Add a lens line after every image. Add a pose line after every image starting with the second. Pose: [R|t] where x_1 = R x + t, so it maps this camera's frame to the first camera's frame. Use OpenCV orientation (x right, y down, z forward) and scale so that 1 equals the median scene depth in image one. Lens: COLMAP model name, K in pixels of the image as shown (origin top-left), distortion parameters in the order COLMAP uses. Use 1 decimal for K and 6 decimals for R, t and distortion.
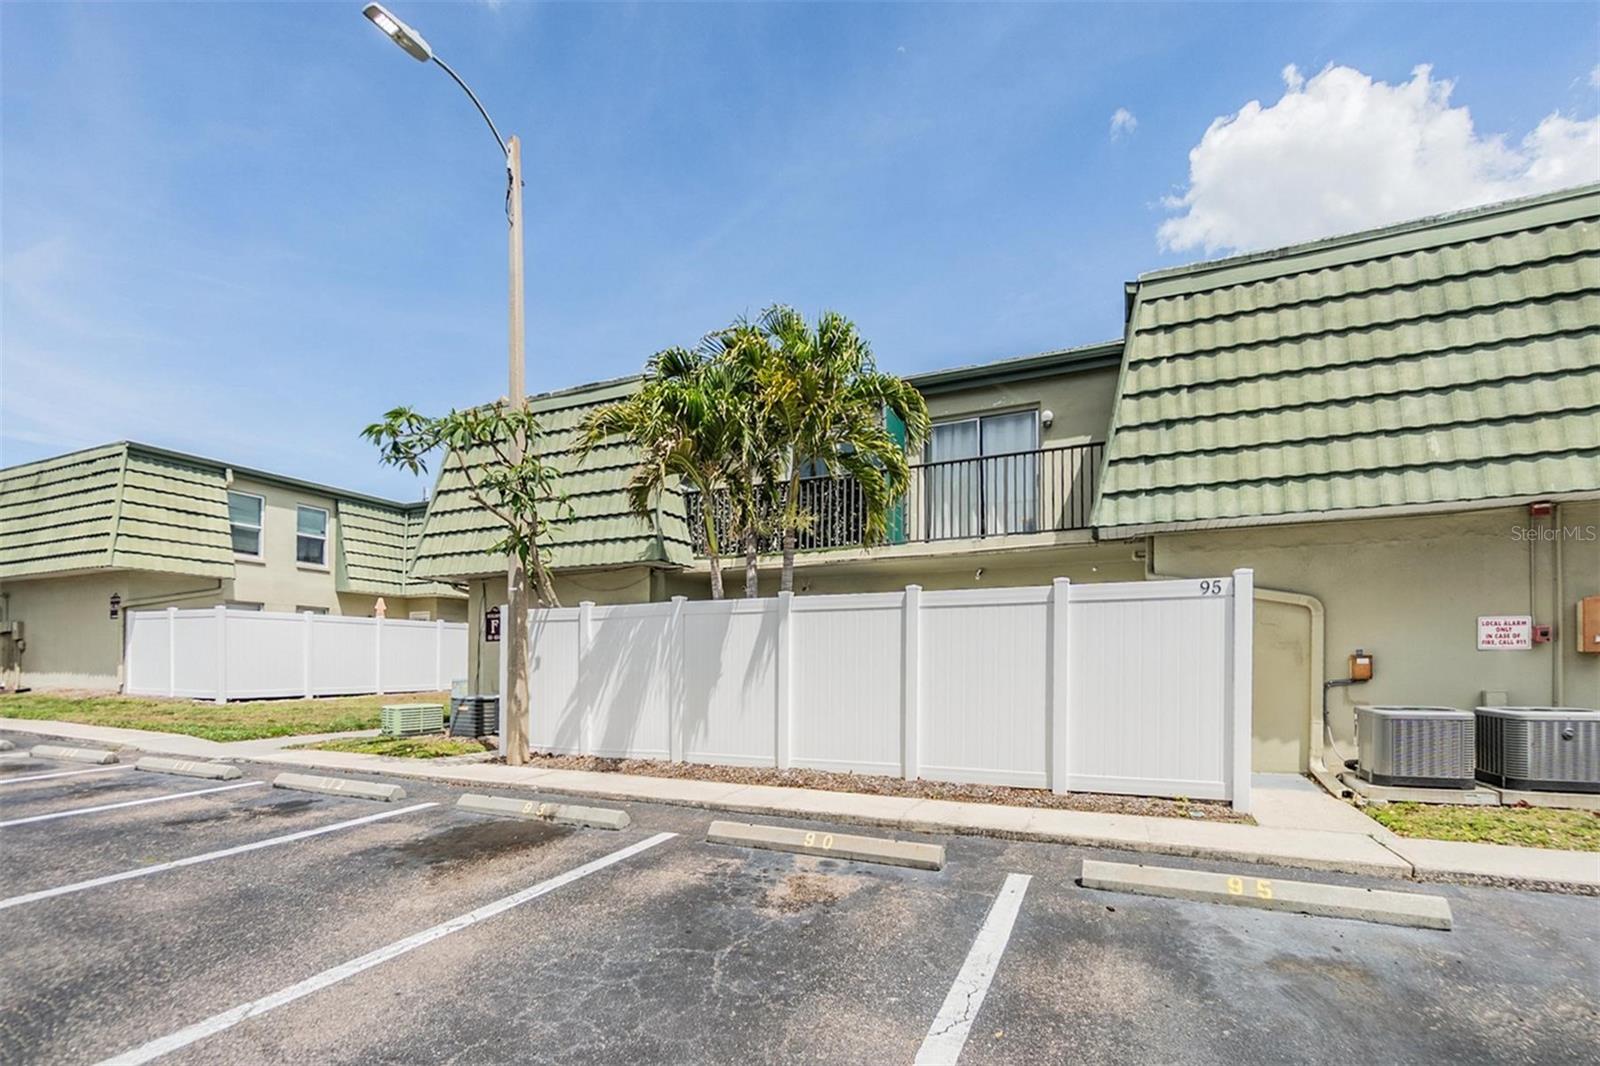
lens RADIAL K [[687.8, 0, 798.7], [0, 687.8, 658.9], [0, 0, 1]] dist [-0.001770, 0.000607]
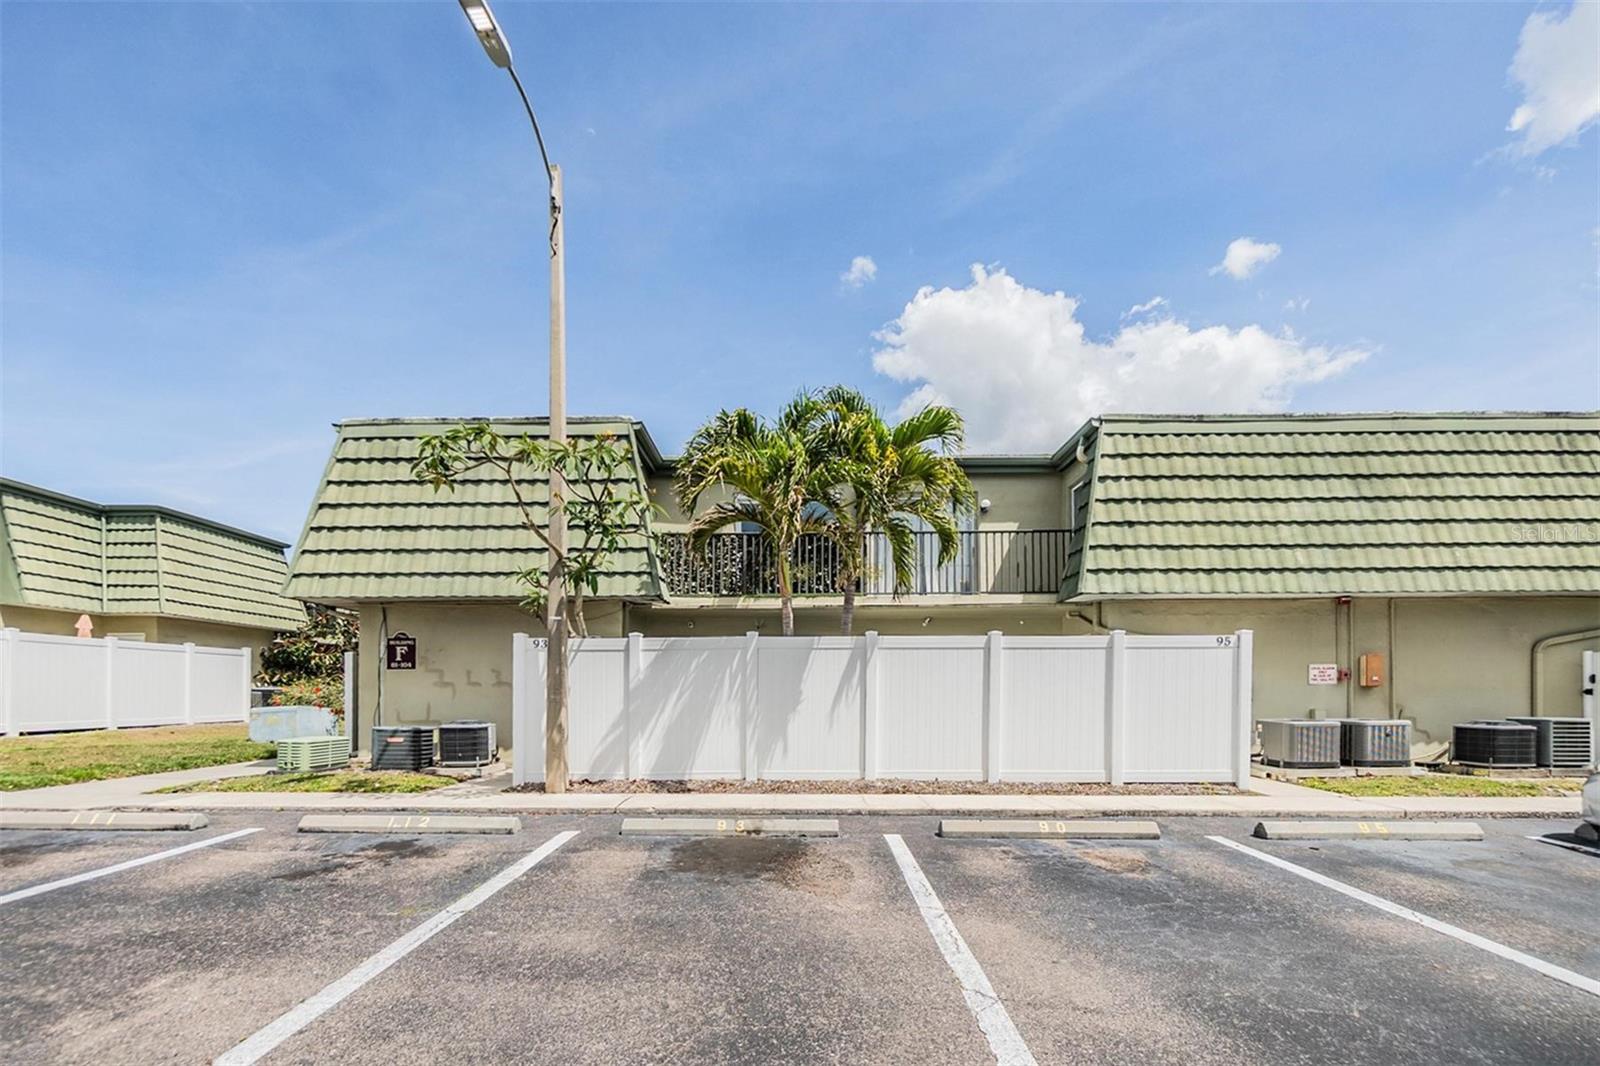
lens RADIAL K [[604.4, 0, 797.7], [0, 604.4, 694.7], [0, 0, 1]] dist [-0.001612, 0.000031]
pose [[0.936657, 0.000314, 0.350249, -0.559193], [-0.003016, 0.999970, 0.007170, 0.004641], [-0.350236, -0.007772, 0.936629, 0.067641]]
